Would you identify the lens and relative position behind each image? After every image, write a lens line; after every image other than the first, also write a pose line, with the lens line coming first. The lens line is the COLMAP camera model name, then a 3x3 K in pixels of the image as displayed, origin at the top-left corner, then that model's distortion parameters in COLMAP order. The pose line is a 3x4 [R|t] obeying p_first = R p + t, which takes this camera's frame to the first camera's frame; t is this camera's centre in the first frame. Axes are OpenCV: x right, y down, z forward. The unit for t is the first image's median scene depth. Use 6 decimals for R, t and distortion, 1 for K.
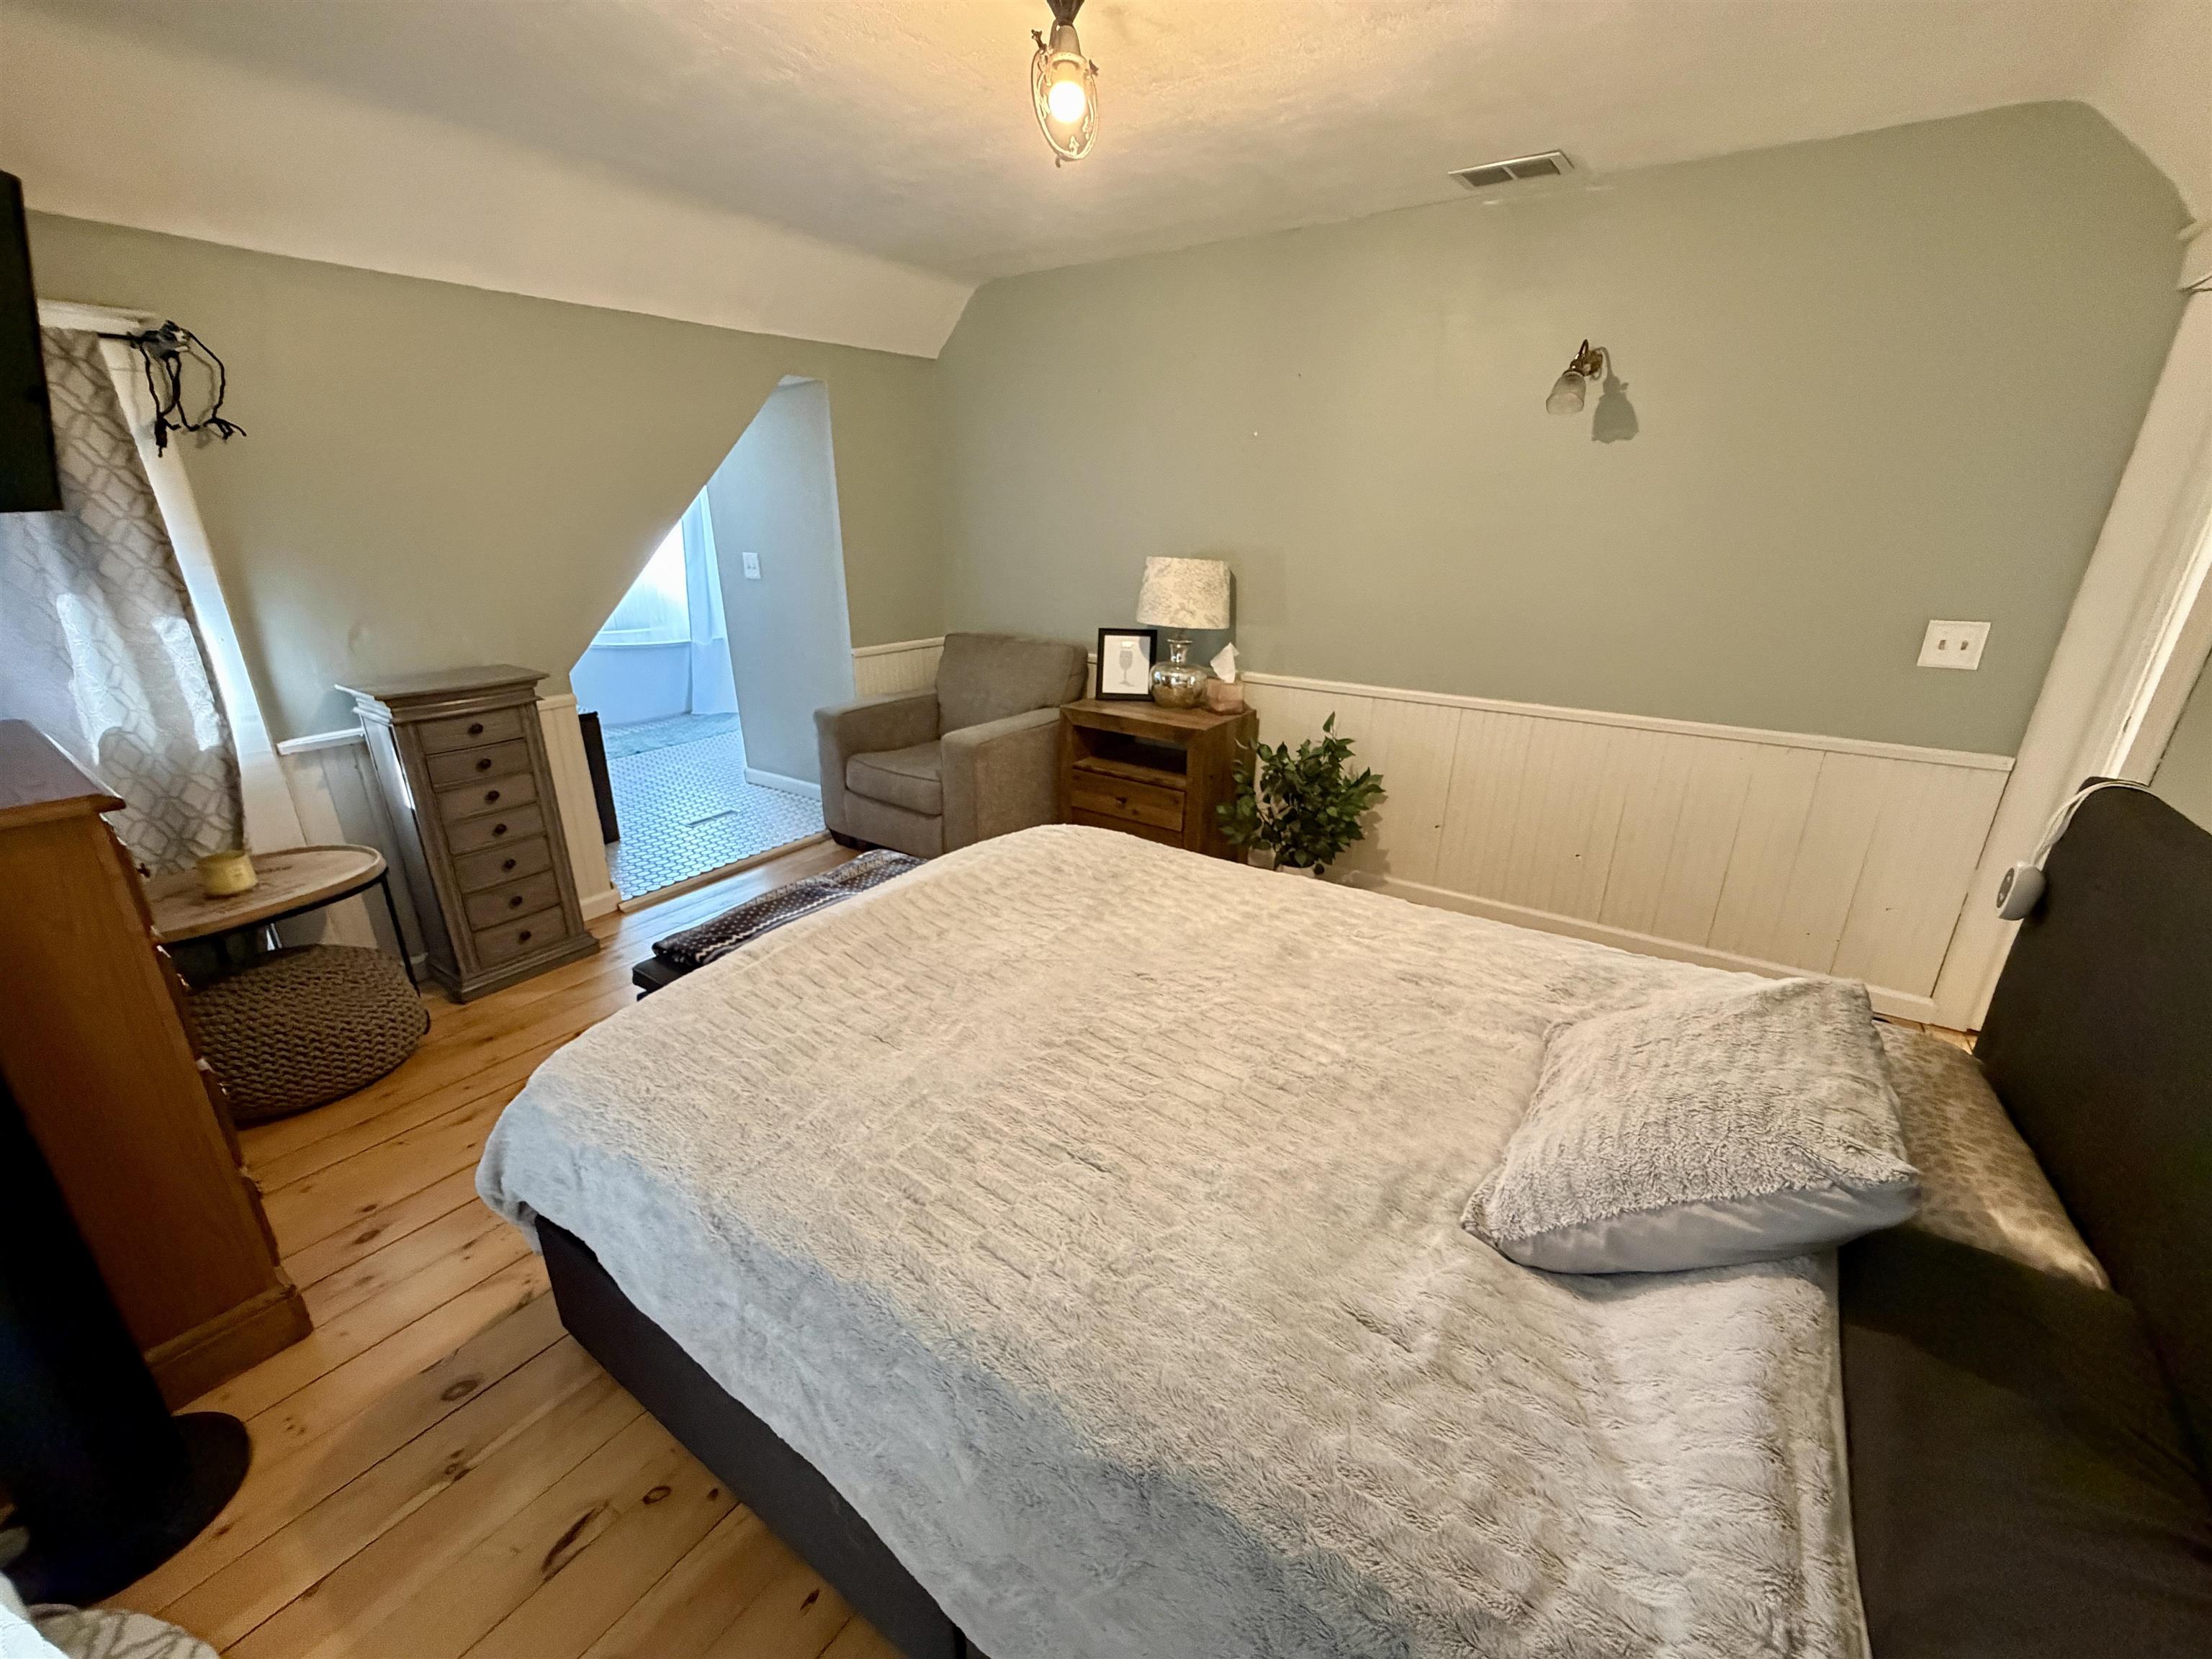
lens RADIAL K [[879.5, 0, 1098.6], [0, 879.5, 829.3], [0, 0, 1]] dist [0.000184, -0.000892]
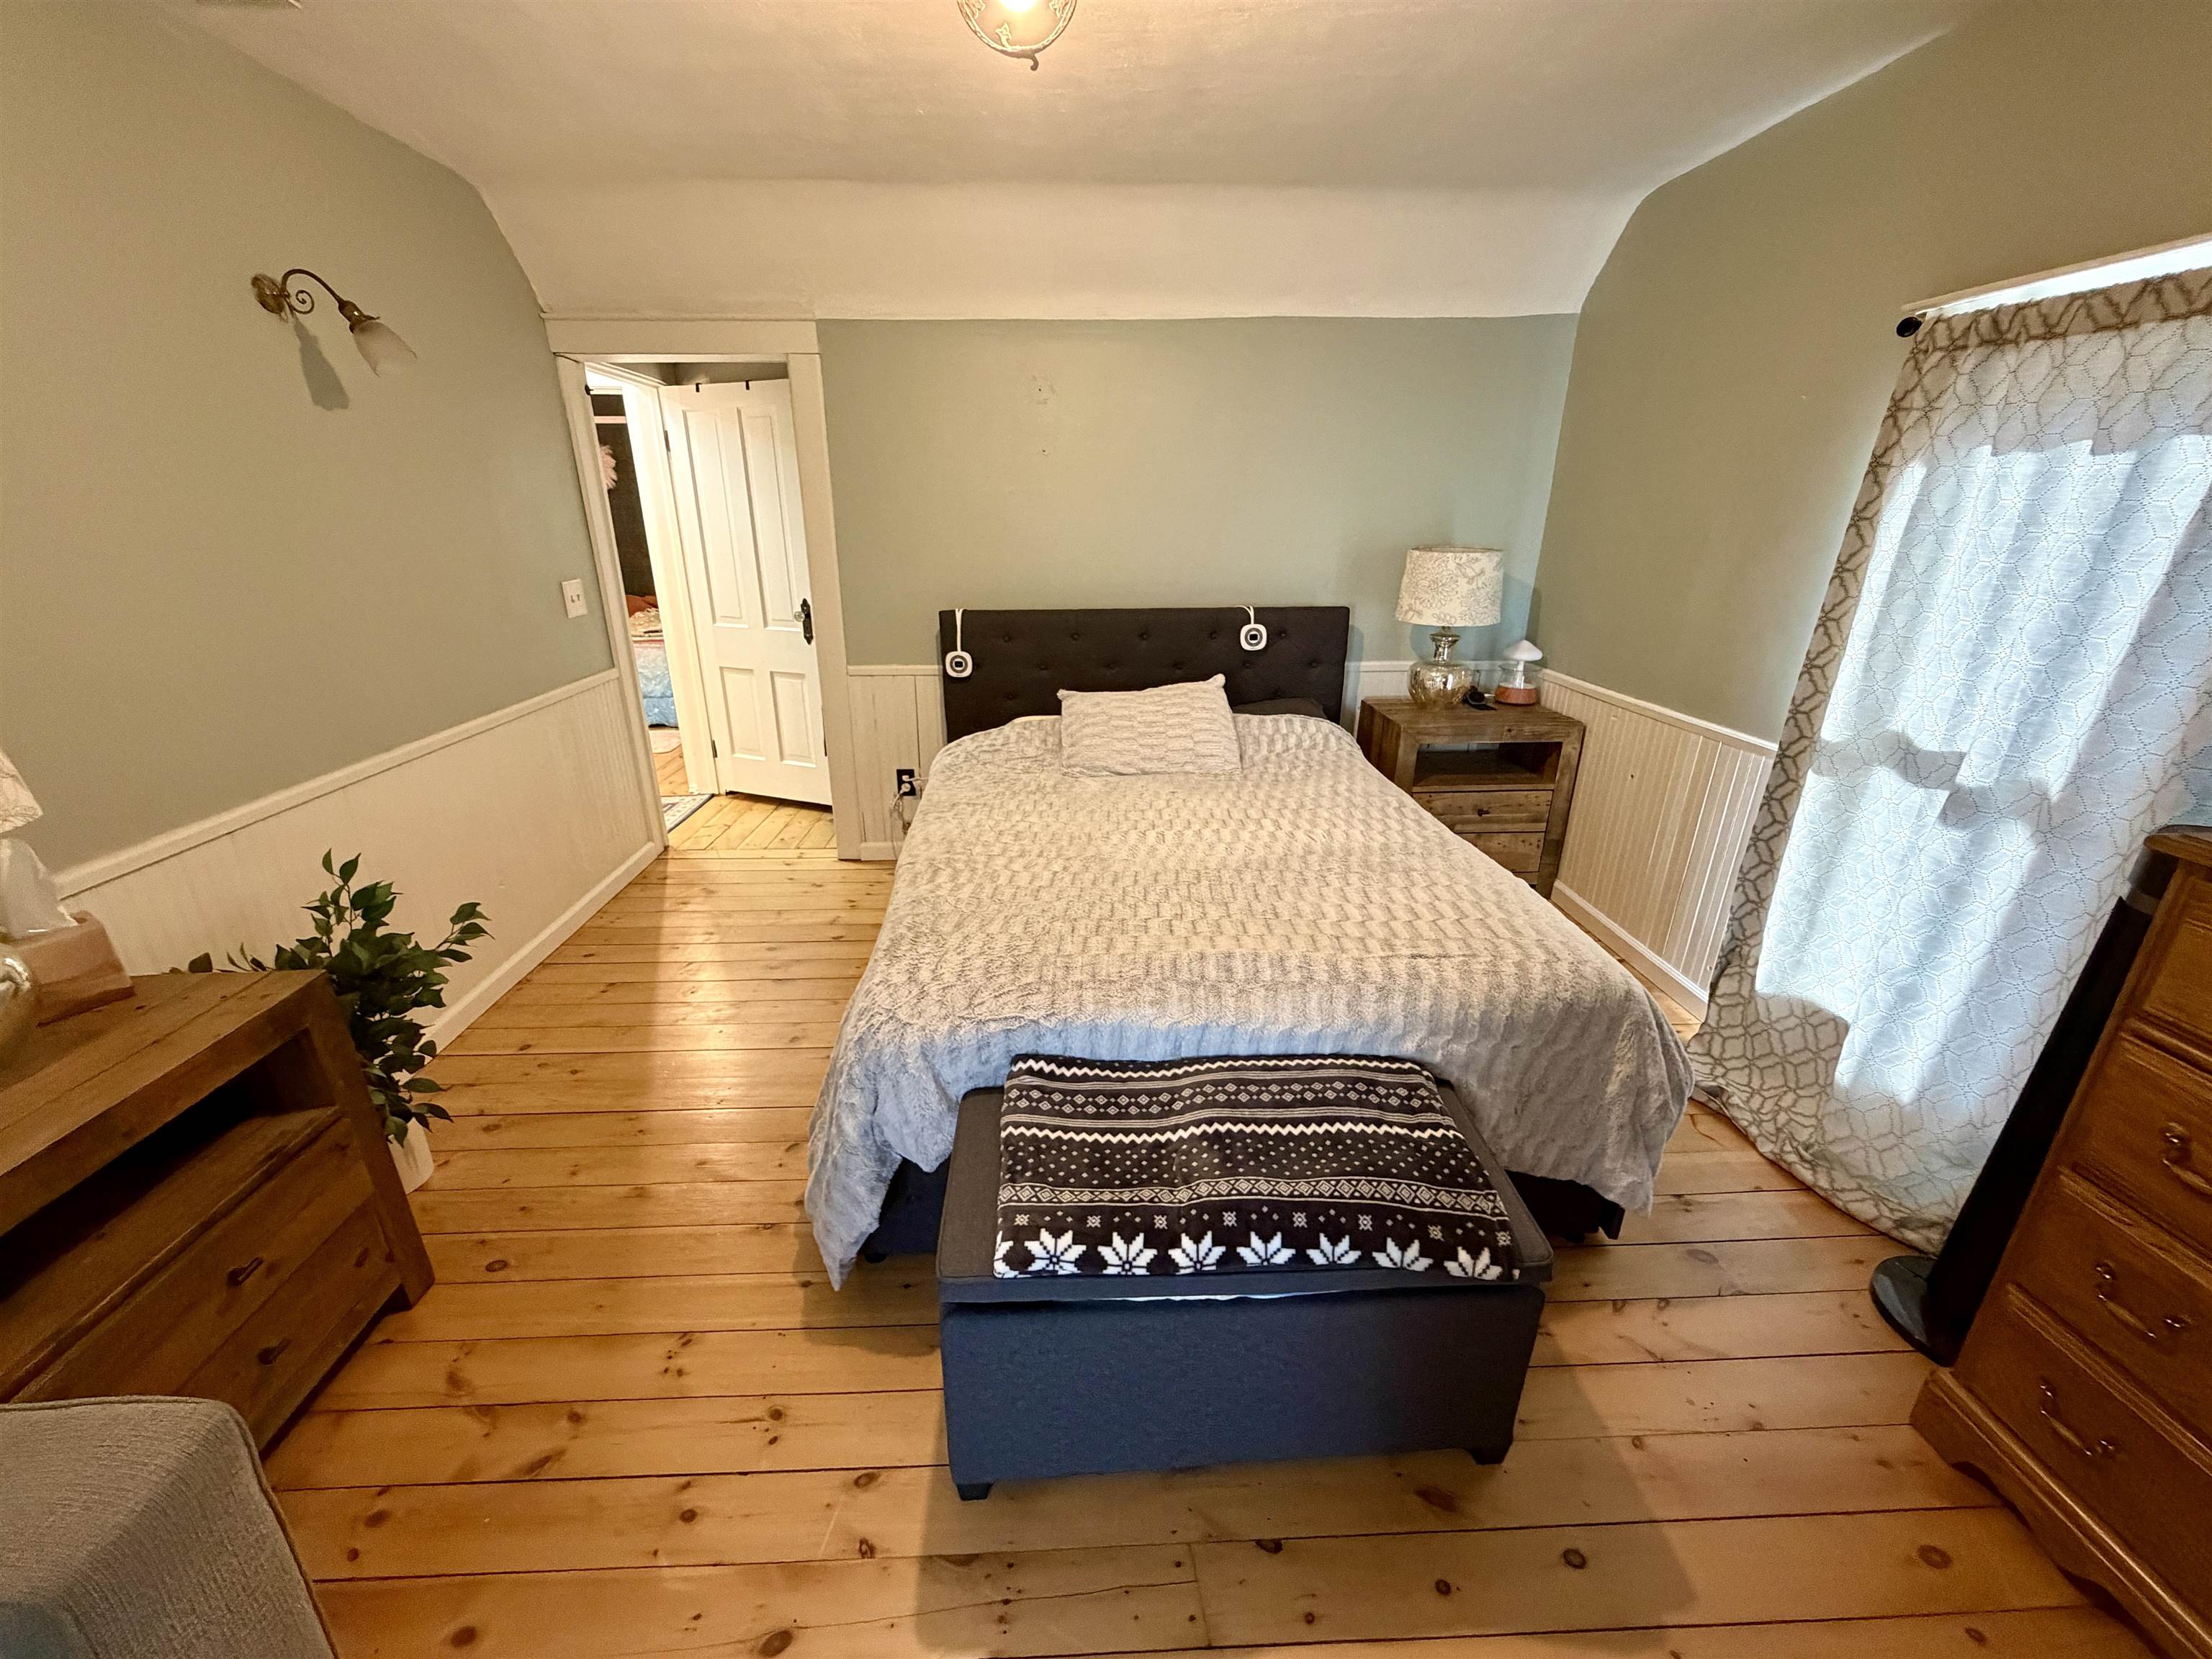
lens RADIAL K [[879.5, 0, 1098.6], [0, 879.5, 829.3], [0, 0, 1]] dist [0.000184, -0.000892]
pose [[-0.596302, -0.284144, 0.750791, -0.566815], [0.267018, 0.811801, 0.519307, -0.385440], [-0.757051, 0.510138, -0.408207, 1.064671]]
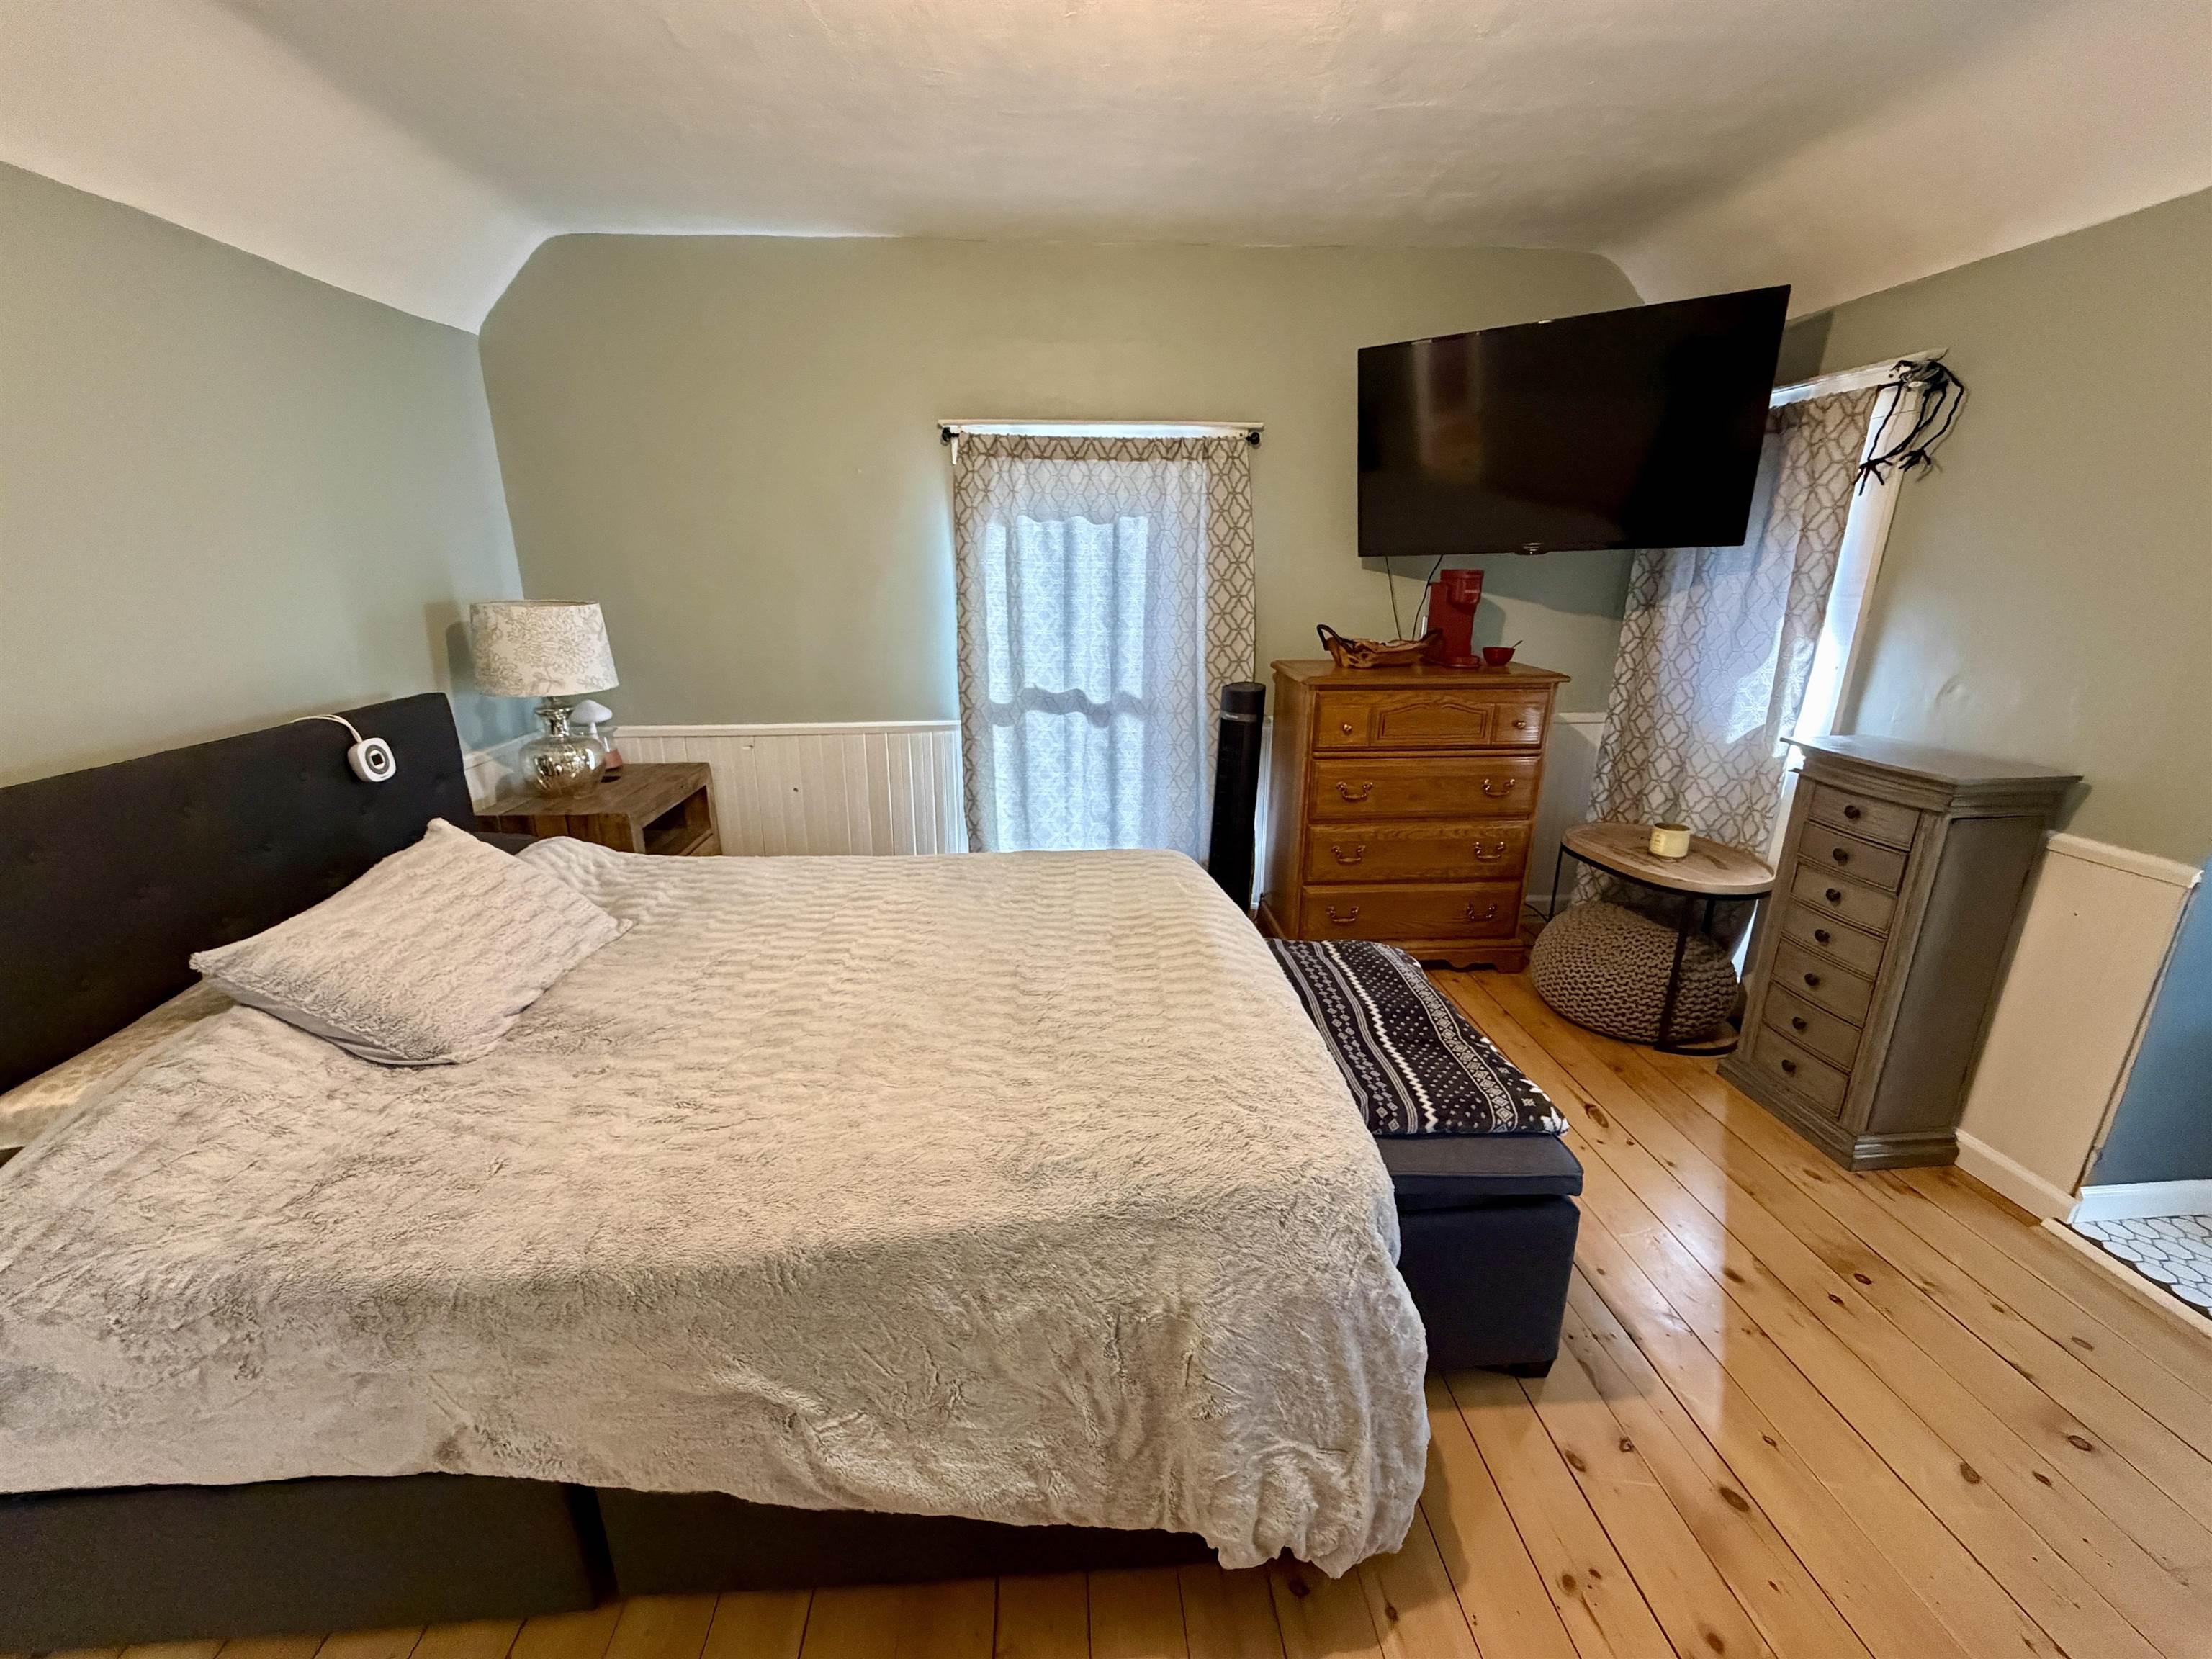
lens RADIAL K [[879.5, 0, 1098.6], [0, 879.5, 829.3], [0, 0, 1]] dist [0.000184, -0.000892]
pose [[-0.792909, 0.174159, -0.583921, 0.298866], [-0.206480, 0.824796, 0.526382, -0.379478], [0.573290, 0.537941, -0.618028, 1.111760]]
